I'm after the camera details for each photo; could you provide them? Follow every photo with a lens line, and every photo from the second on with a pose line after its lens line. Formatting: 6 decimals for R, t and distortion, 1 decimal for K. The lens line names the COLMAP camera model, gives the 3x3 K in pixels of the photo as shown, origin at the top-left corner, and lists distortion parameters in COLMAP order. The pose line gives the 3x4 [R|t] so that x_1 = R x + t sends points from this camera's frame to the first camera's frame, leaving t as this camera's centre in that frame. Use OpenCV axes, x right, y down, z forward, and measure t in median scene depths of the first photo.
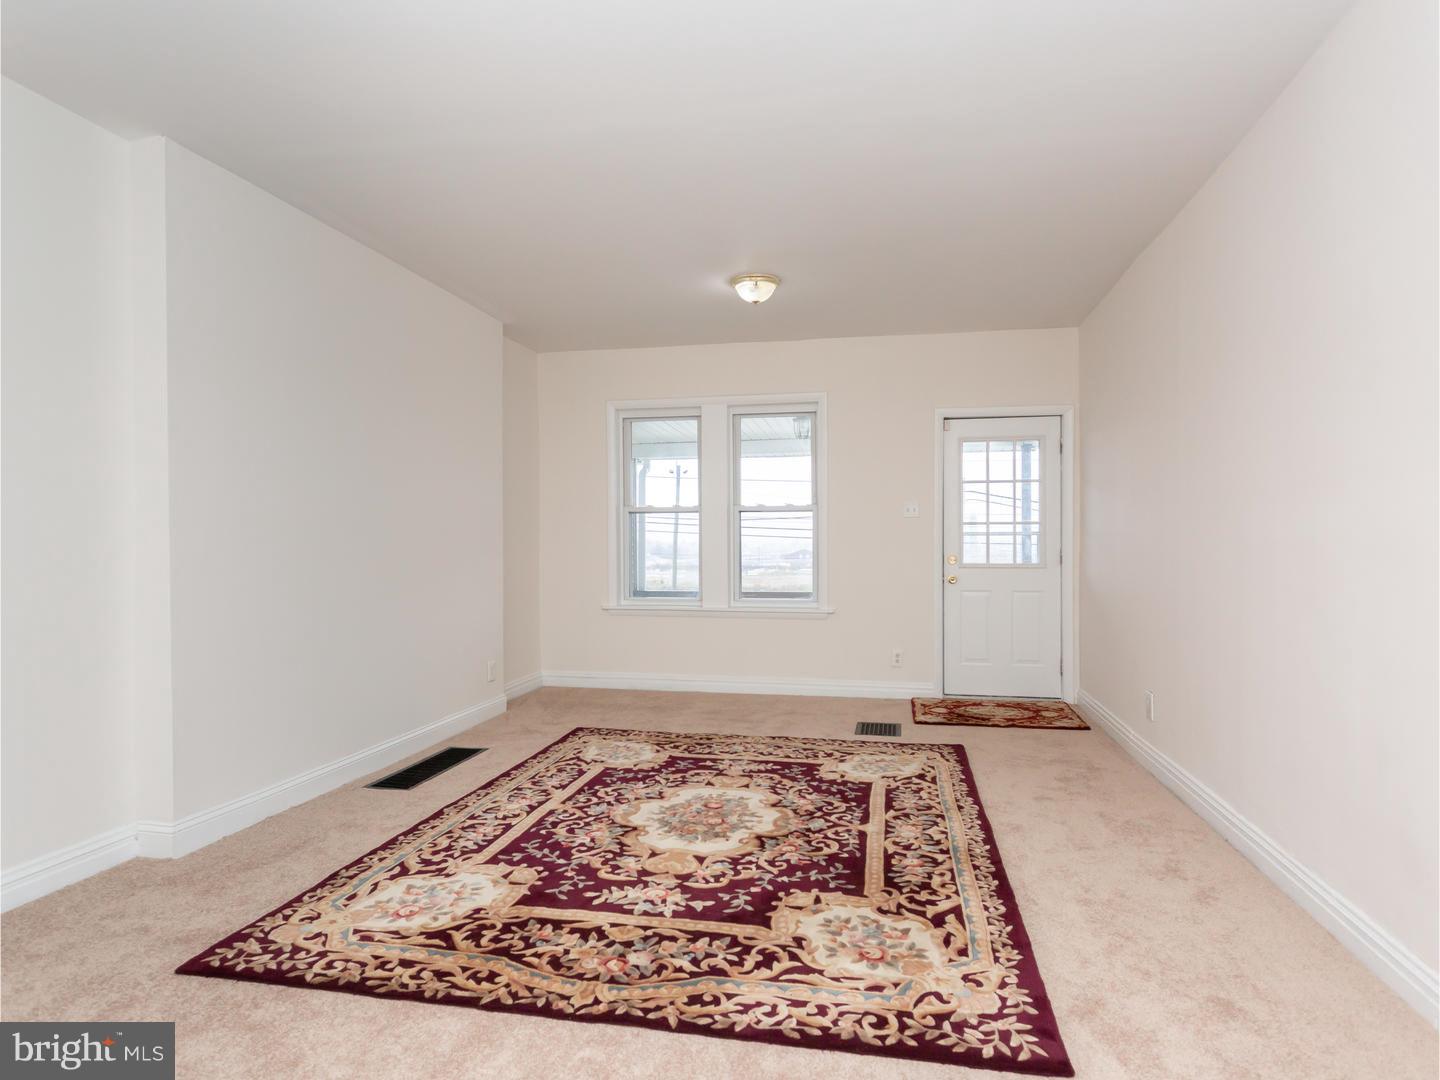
lens RADIAL K [[828.1, 0, 721.0], [0, 828.1, 545.5], [0, 0, 1]] dist [-0.004995, 0.003105]
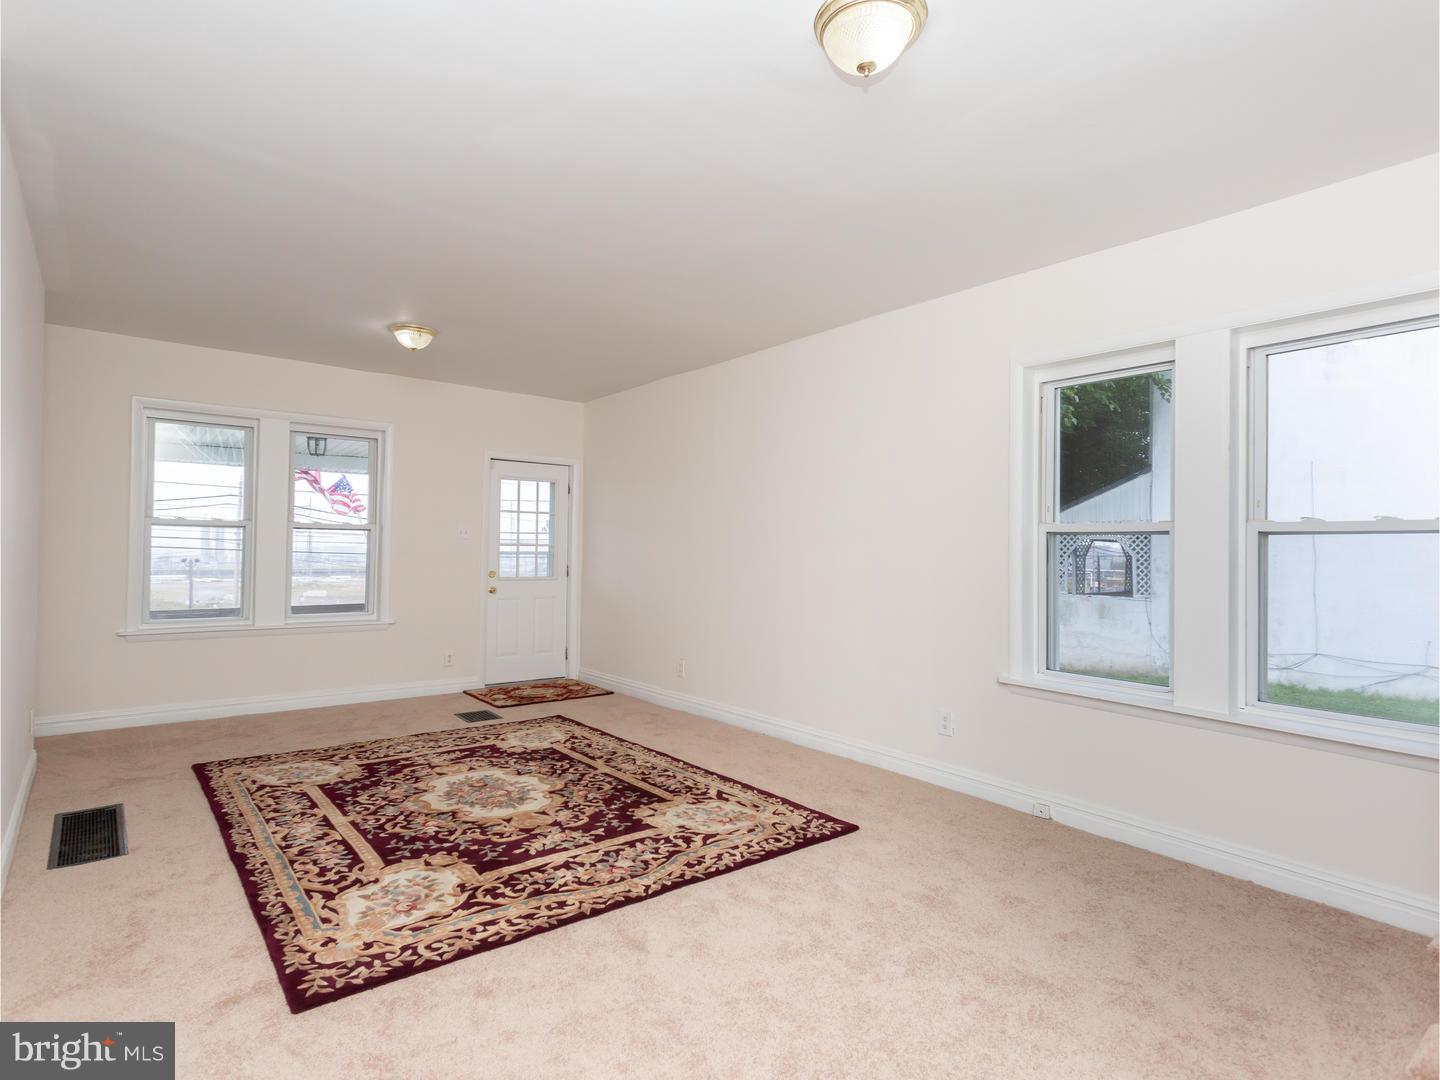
lens RADIAL K [[775.7, 0, 719.8], [0, 775.7, 538.4], [0, 0, 1]] dist [0.005503, -0.000033]
pose [[0.638600, 0.023384, 0.769184, -0.799041], [-0.010806, 0.999712, -0.021421, -0.029970], [-0.769463, 0.005368, 0.638668, 0.004514]]
